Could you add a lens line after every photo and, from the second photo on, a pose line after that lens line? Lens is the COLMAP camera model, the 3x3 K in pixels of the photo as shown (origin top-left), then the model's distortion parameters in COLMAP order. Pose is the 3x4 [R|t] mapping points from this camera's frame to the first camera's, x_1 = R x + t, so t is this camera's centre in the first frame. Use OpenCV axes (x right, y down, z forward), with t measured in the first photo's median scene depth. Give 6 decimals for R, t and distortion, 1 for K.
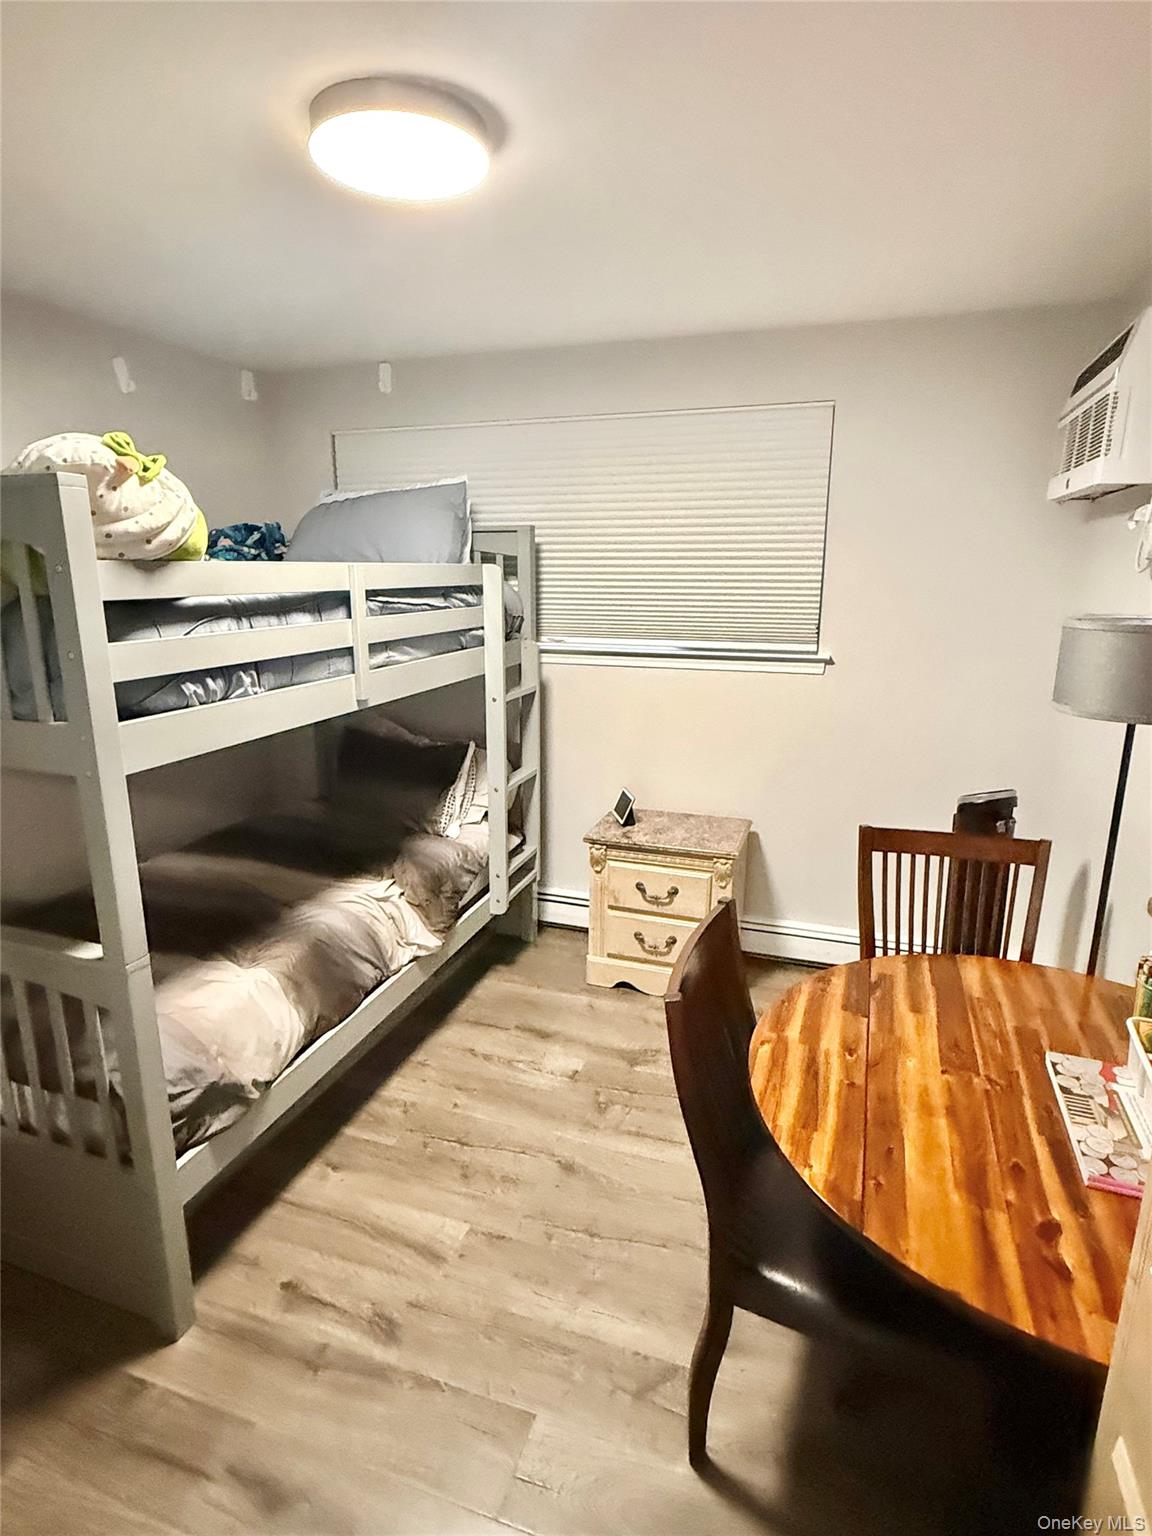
lens RADIAL K [[829.1, 0, 575.4], [0, 829.1, 765.1], [0, 0, 1]] dist [-0.007774, -0.000199]
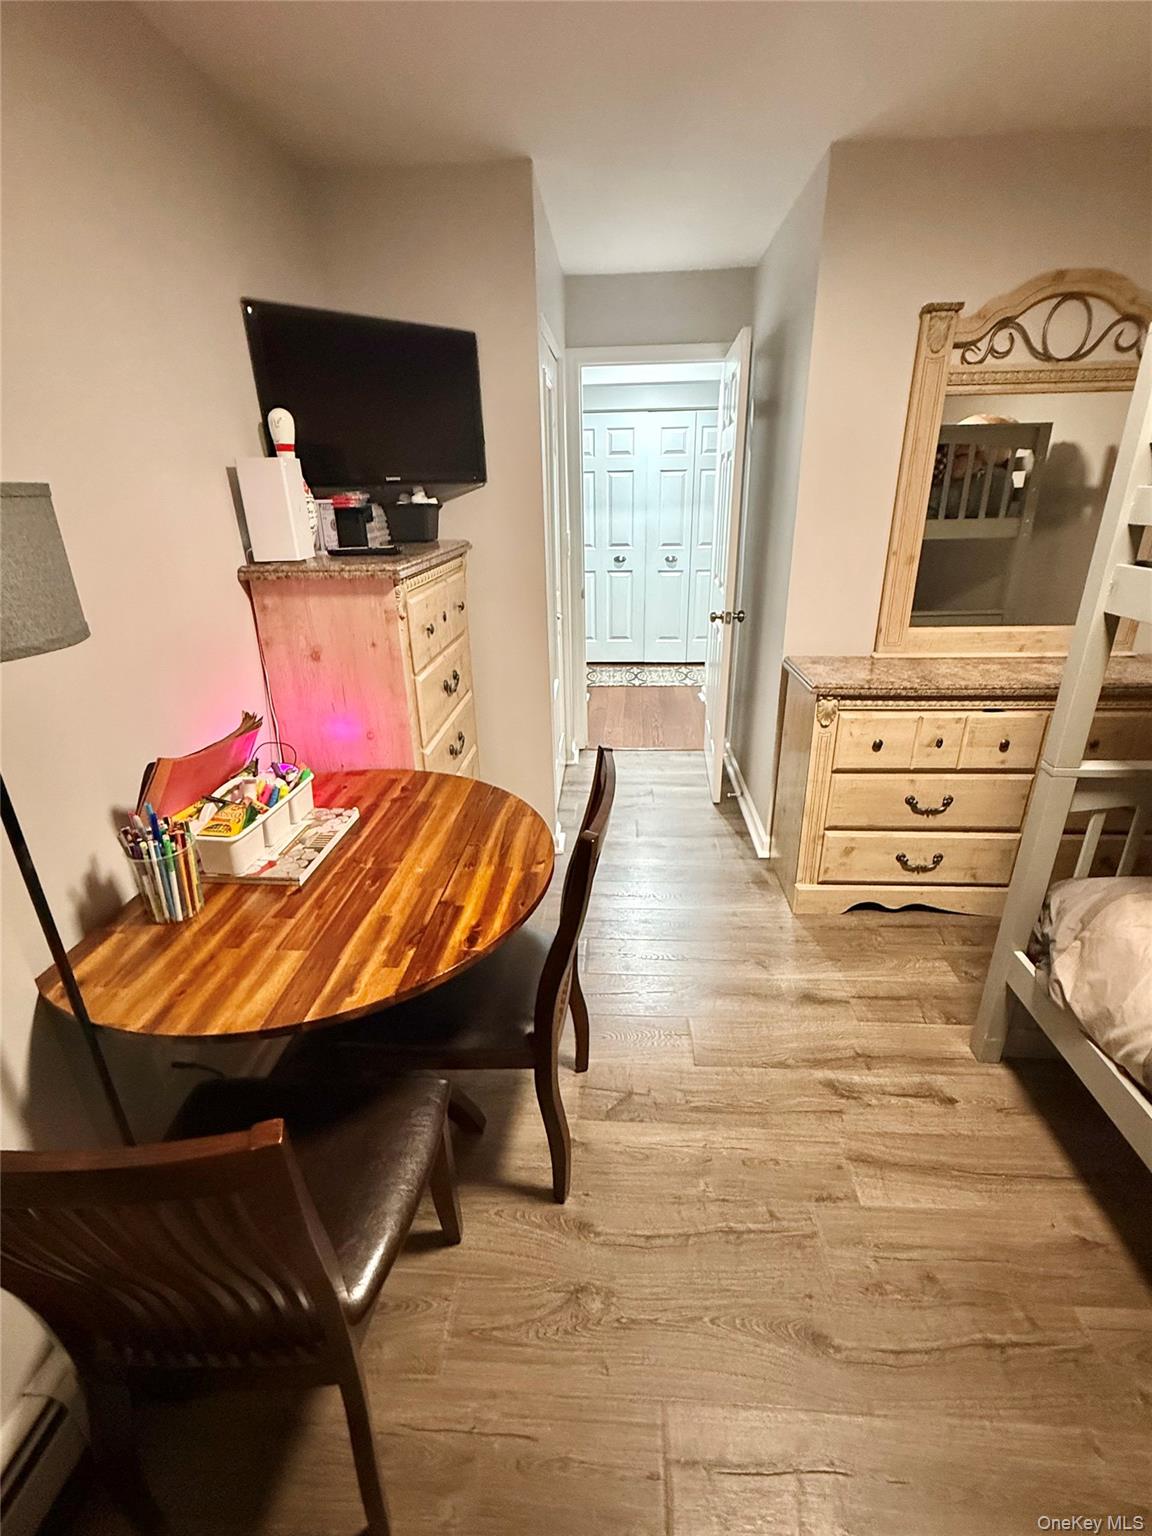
lens RADIAL K [[686.2, 0, 574.8], [0, 686.2, 769.7], [0, 0, 1]] dist [-0.003303, -0.000312]
pose [[-0.964372, 0.118355, -0.236597, 0.322694], [-0.042419, 0.813590, 0.579890, -0.265273], [0.261126, 0.569266, -0.779583, 1.375569]]
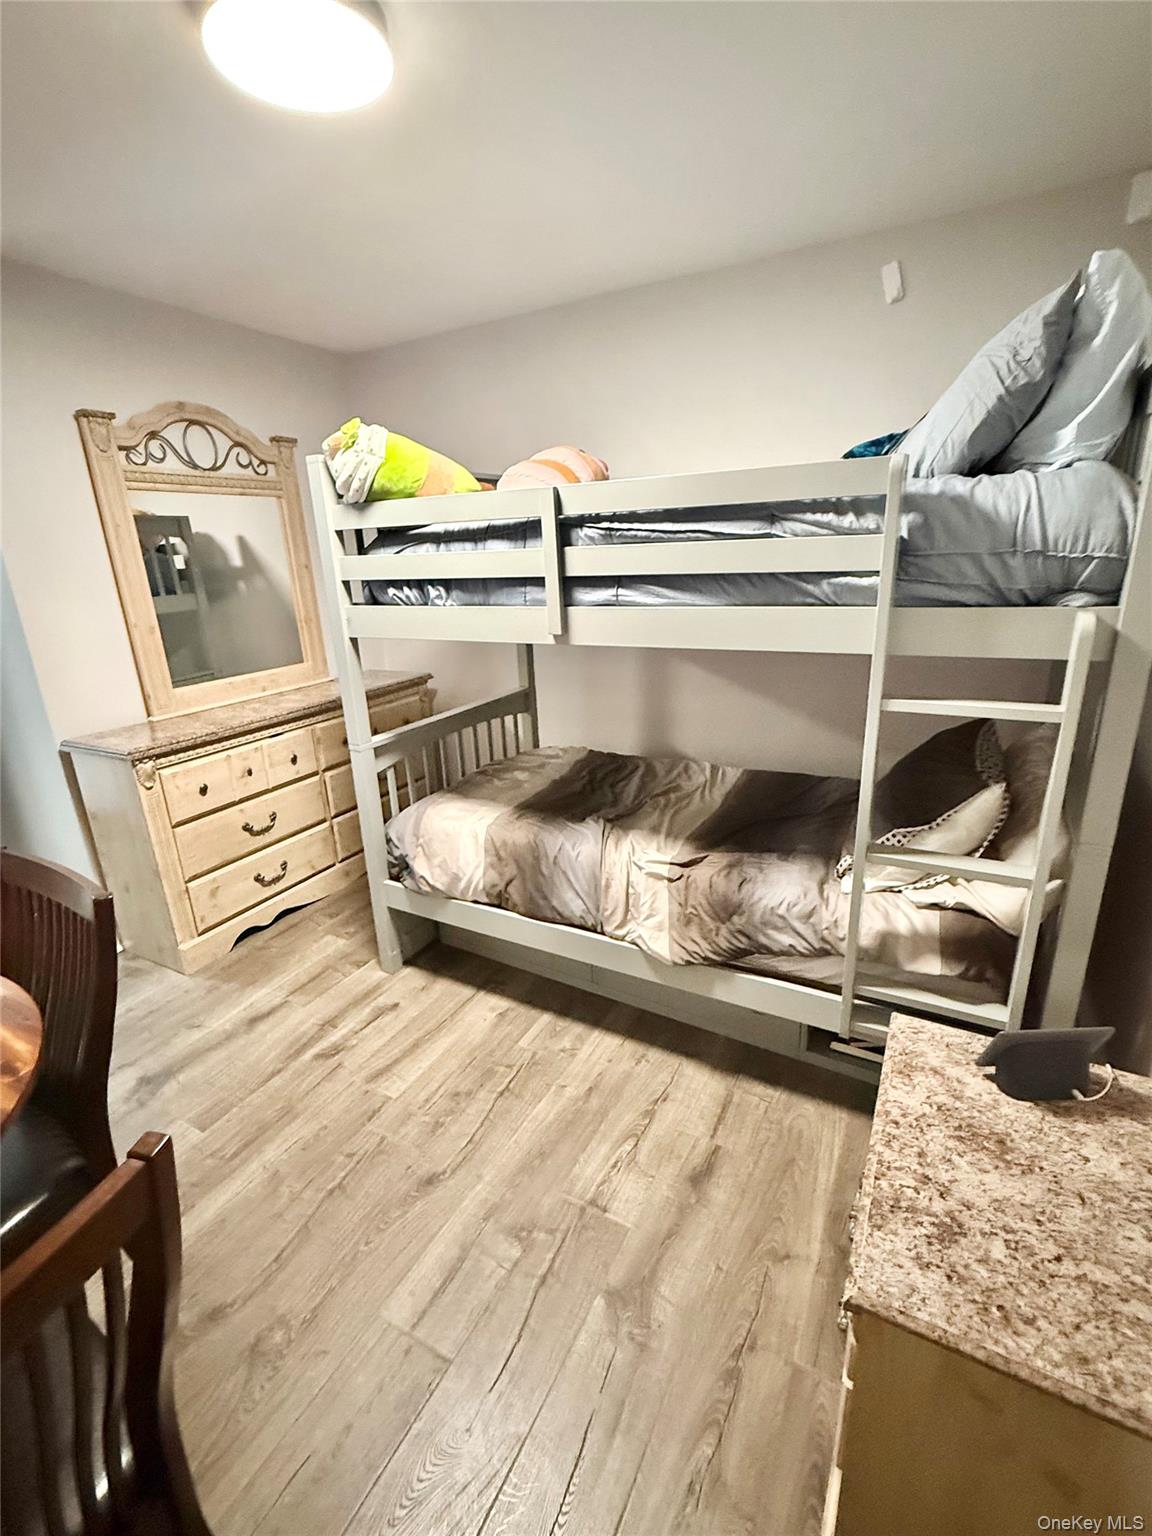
lens RADIAL K [[686.2, 0, 576.9], [0, 686.2, 768.5], [0, 0, 1]] dist [-0.003303, -0.000312]
pose [[-0.172873, 0.306084, -0.936177, 0.640348], [-0.194445, 0.921176, 0.337085, -0.251662], [0.965560, 0.240308, -0.099730, 1.374691]]
